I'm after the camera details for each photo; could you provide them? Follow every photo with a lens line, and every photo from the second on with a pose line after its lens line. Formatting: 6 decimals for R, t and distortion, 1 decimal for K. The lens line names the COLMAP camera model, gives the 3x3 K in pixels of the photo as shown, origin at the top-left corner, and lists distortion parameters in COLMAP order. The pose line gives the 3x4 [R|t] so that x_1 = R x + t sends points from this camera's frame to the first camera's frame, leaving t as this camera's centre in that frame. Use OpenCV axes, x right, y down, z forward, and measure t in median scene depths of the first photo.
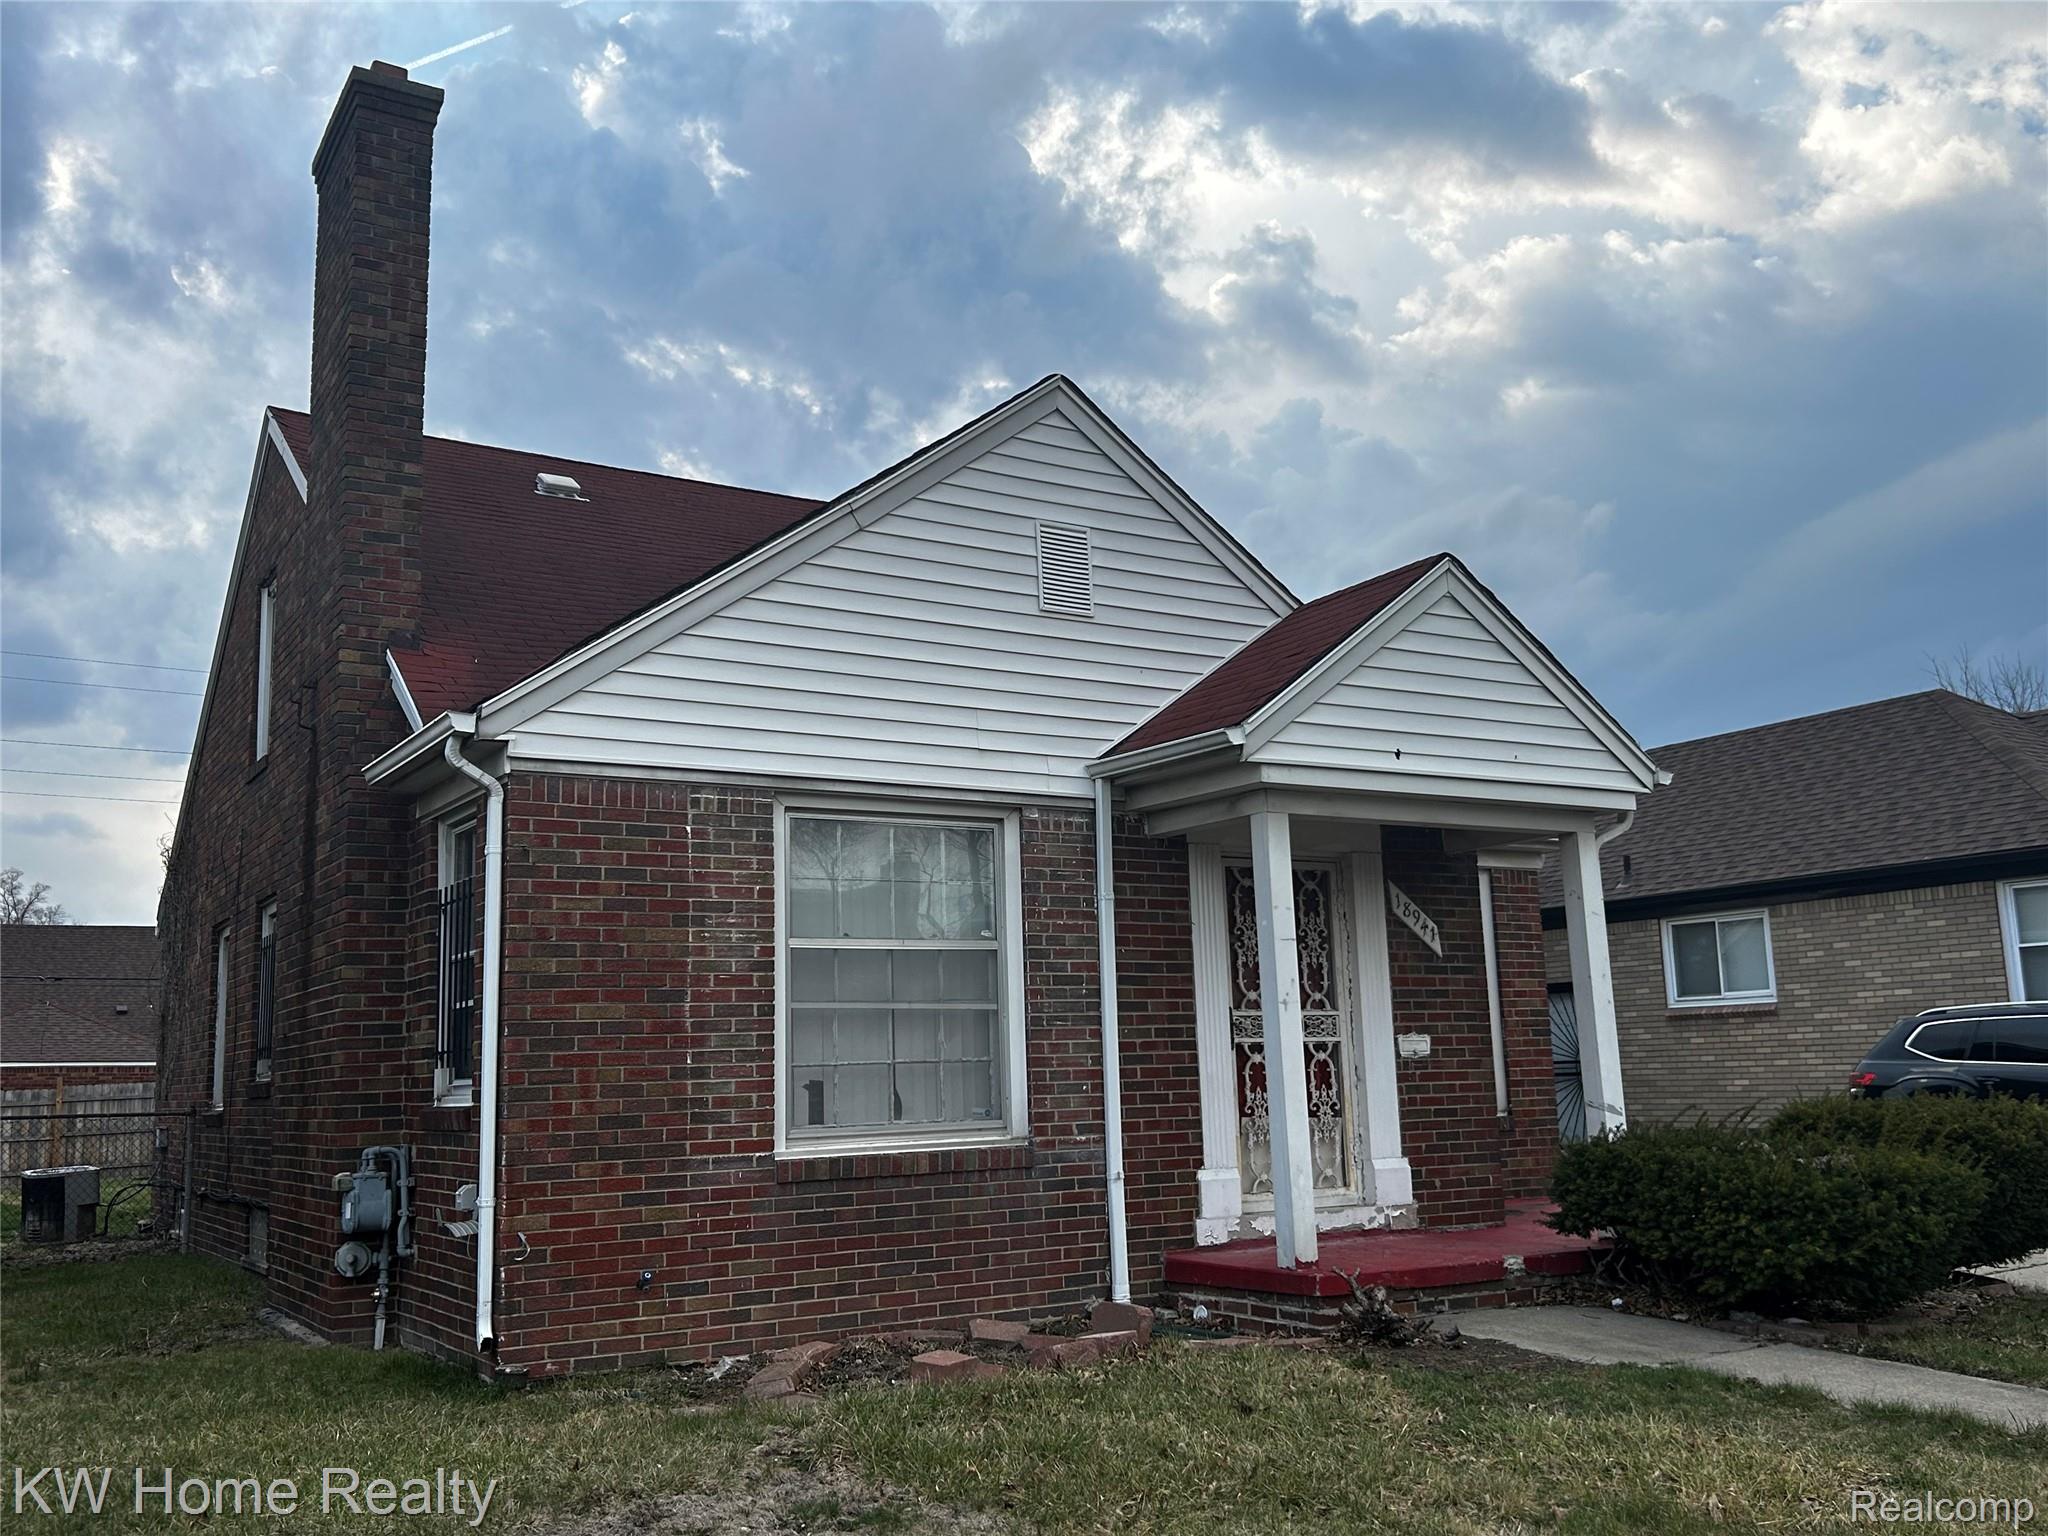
lens RADIAL K [[1830.3, 0, 1020.8], [0, 1830.3, 777.0], [0, 0, 1]] dist [-0.011856, -0.006590]
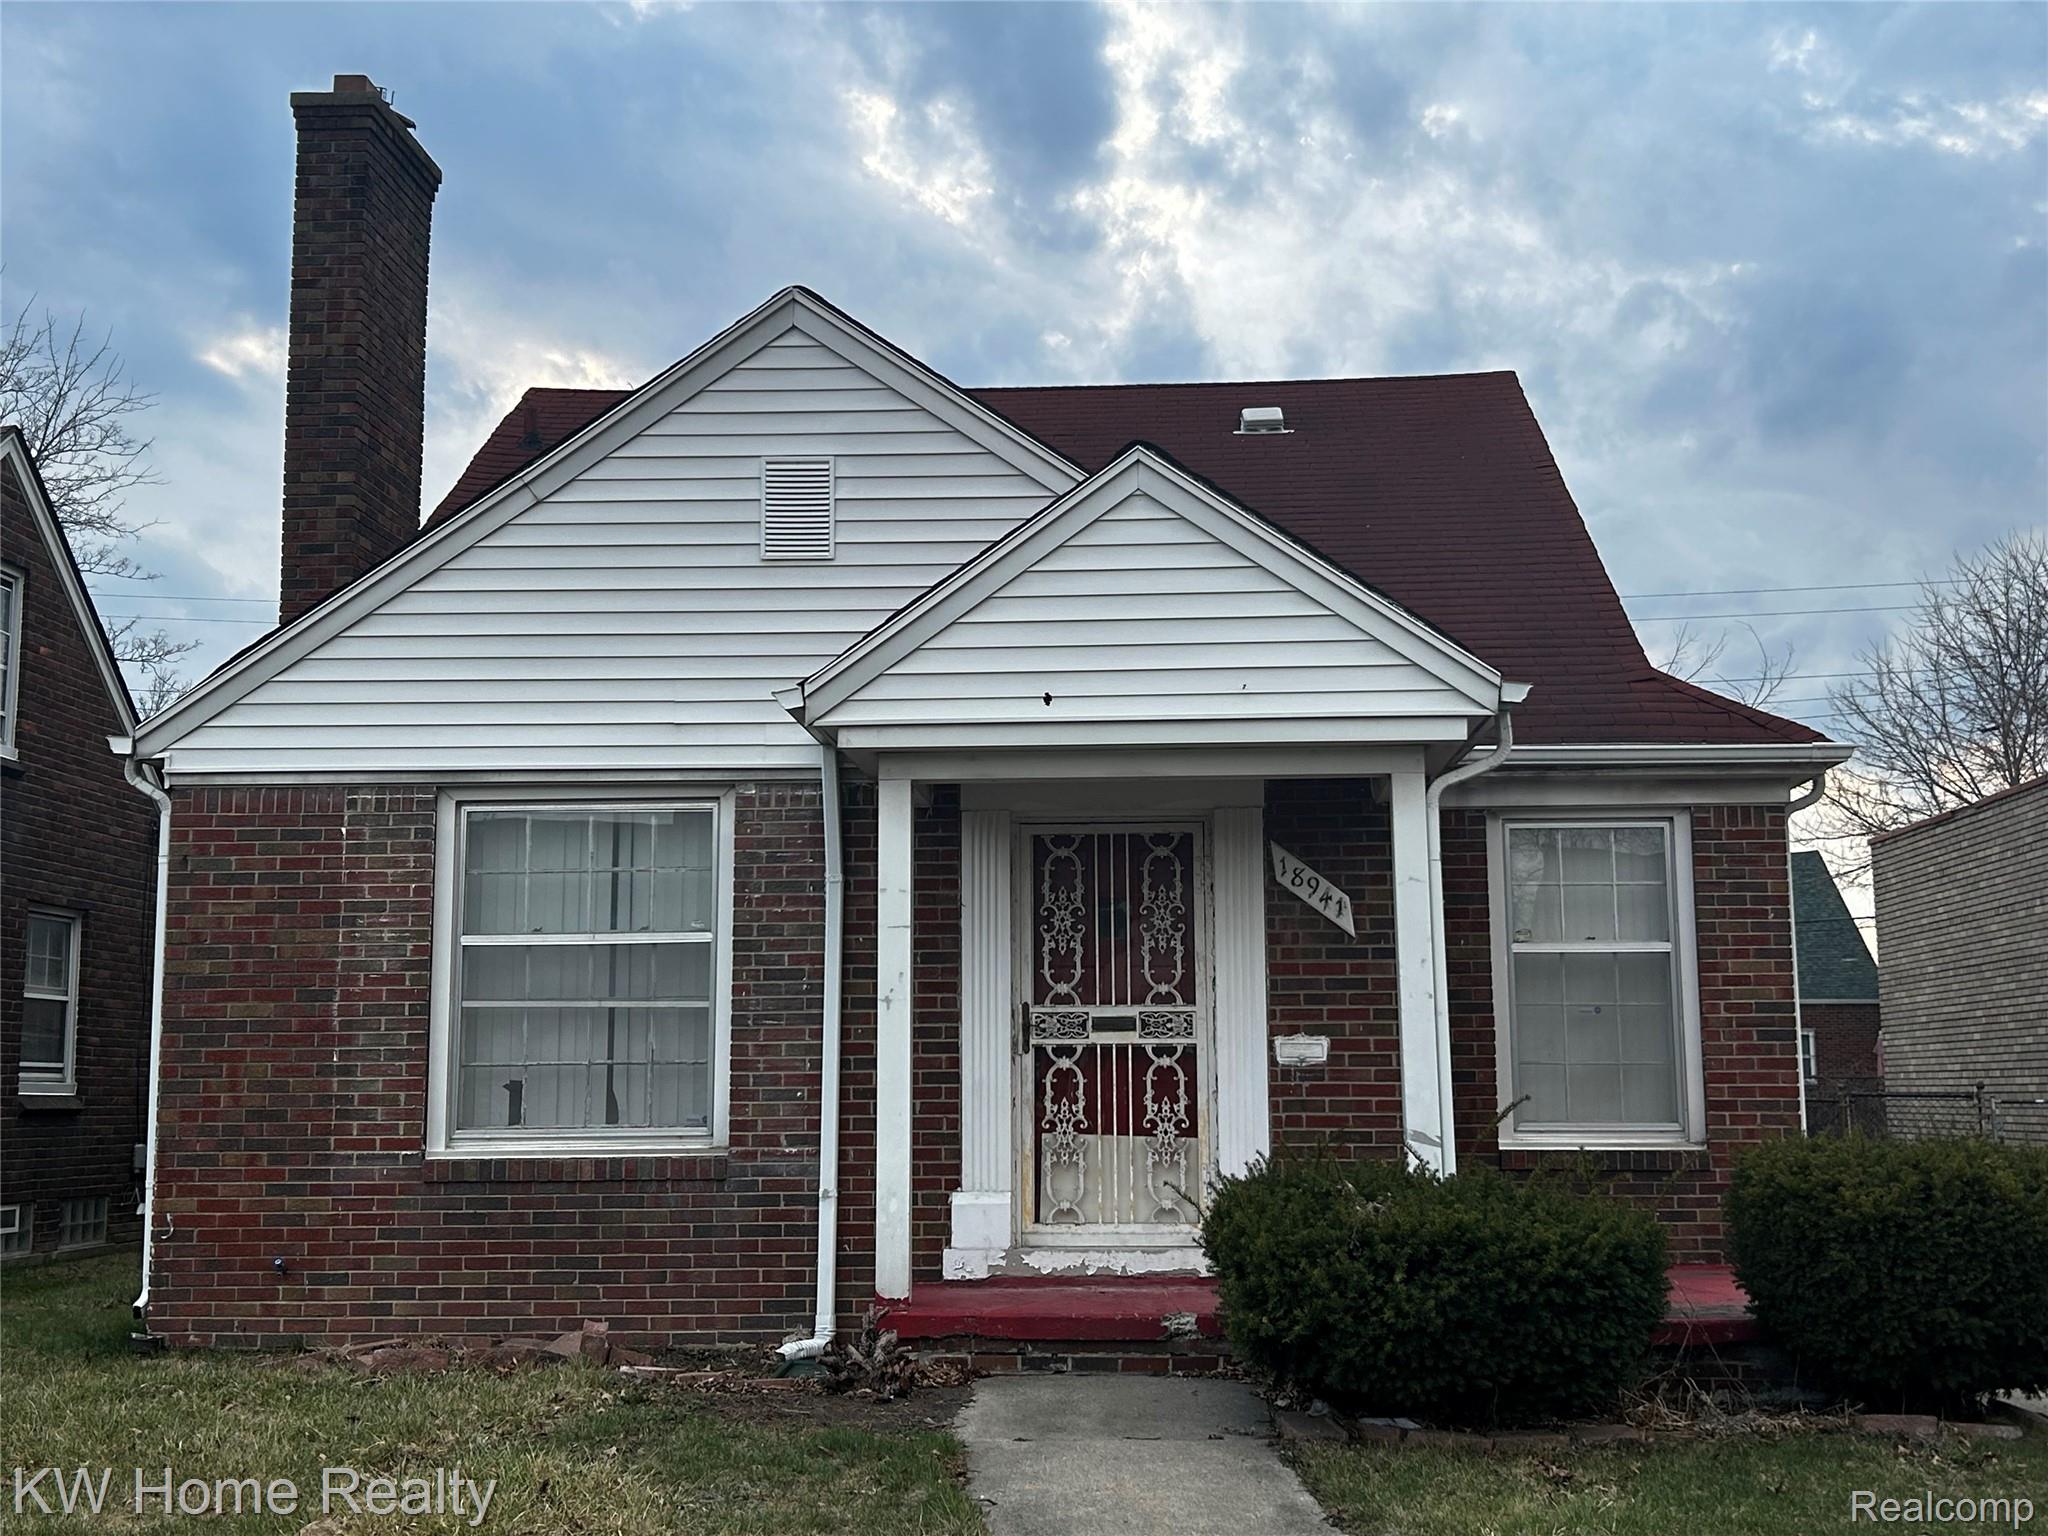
lens RADIAL K [[2381.7, 0, 1027.3], [0, 2381.7, 760.3], [0, 0, 1]] dist [-0.064868, 0.000000]
pose [[0.838877, -0.055804, -0.541453, 0.781411], [0.074241, 0.997165, 0.012251, 0.001589], [0.539235, -0.050475, 0.840642, 0.096205]]
